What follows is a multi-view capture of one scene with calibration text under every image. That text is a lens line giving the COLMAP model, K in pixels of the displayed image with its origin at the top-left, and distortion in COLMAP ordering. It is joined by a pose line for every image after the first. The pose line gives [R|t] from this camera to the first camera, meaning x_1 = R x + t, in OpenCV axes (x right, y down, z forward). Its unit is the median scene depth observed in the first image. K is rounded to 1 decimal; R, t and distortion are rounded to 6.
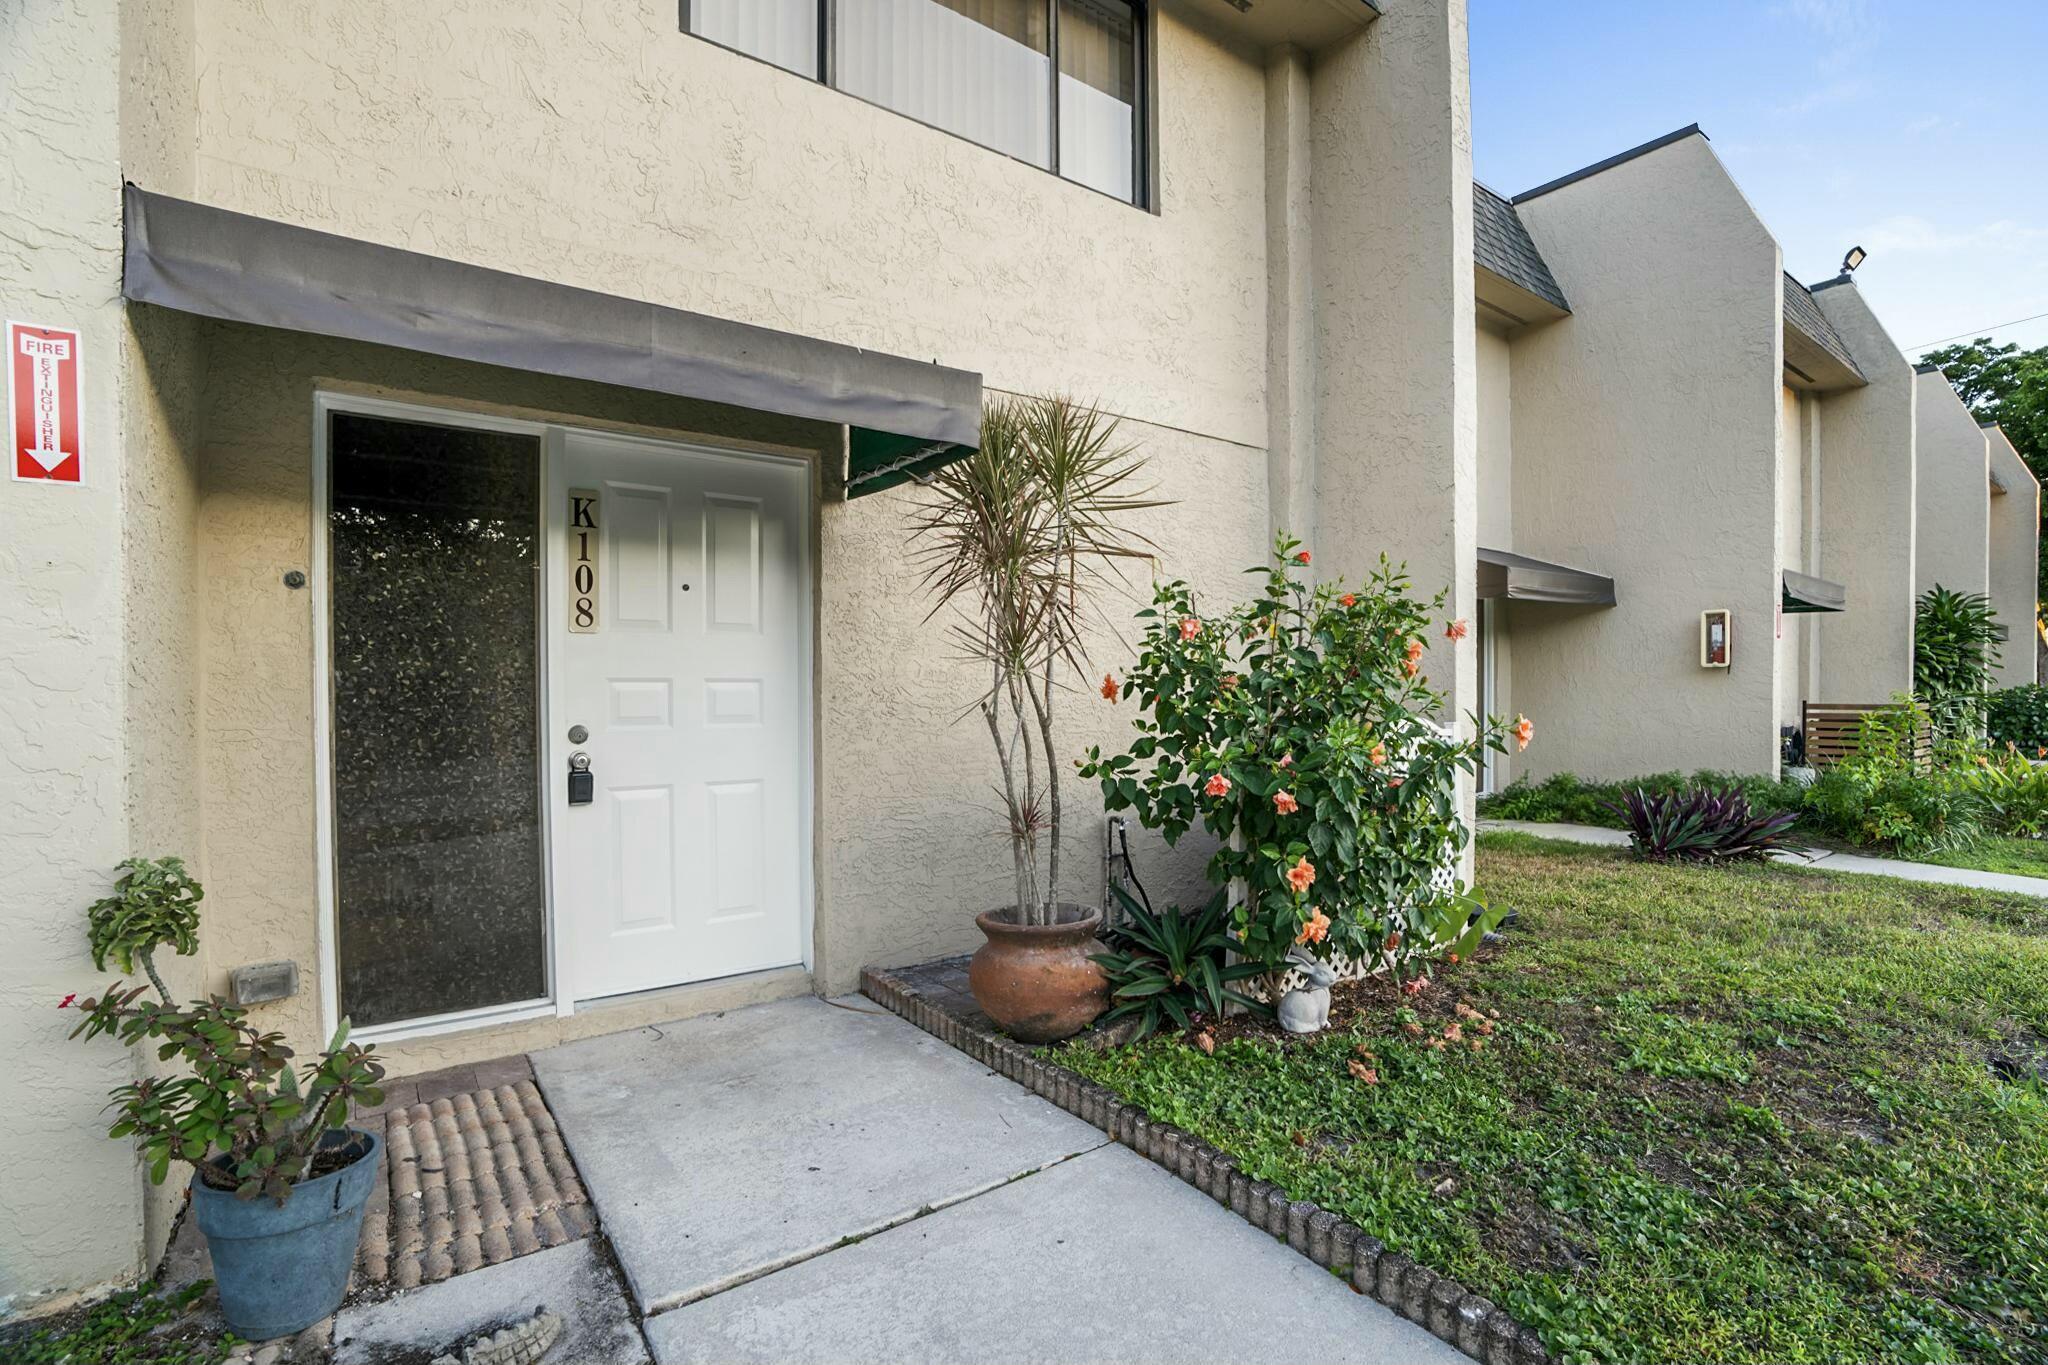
lens RADIAL K [[954.1, 0, 1024.3], [0, 954.1, 704.9], [0, 0, 1]] dist [-0.033534, 0.000337]
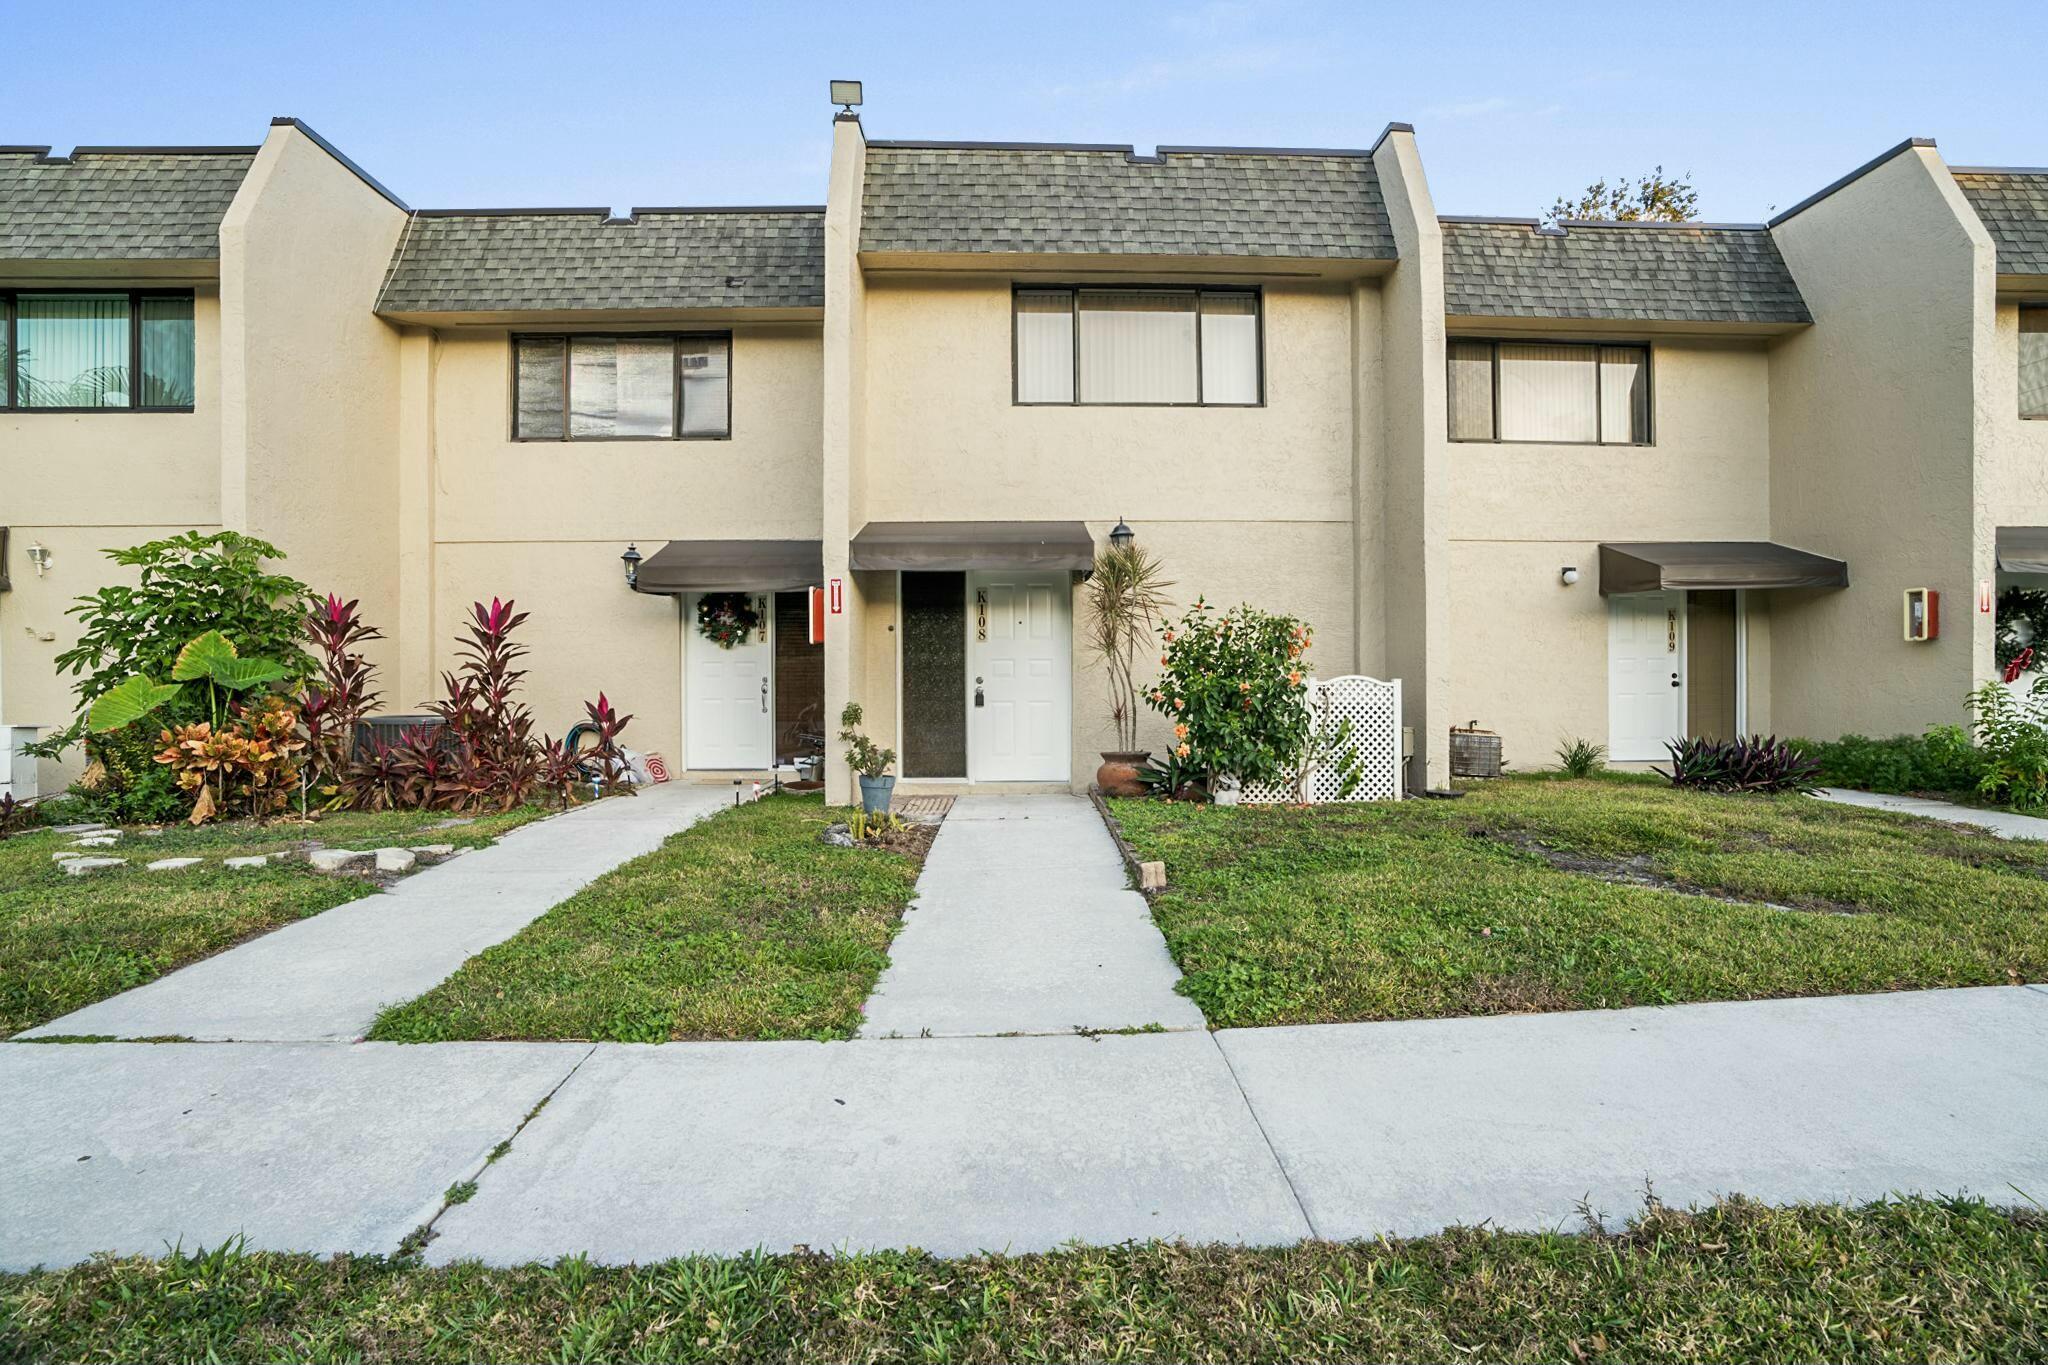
lens RADIAL K [[943.6, 0, 1024.0], [0, 943.6, 682.5], [0, 0, 1]] dist [-0.001257, 0.000169]
pose [[0.830064, 0.001644, -0.557665, 1.083494], [-0.007106, 0.999946, -0.007629, 0.054839], [0.557623, 0.010295, 0.830031, -1.102256]]
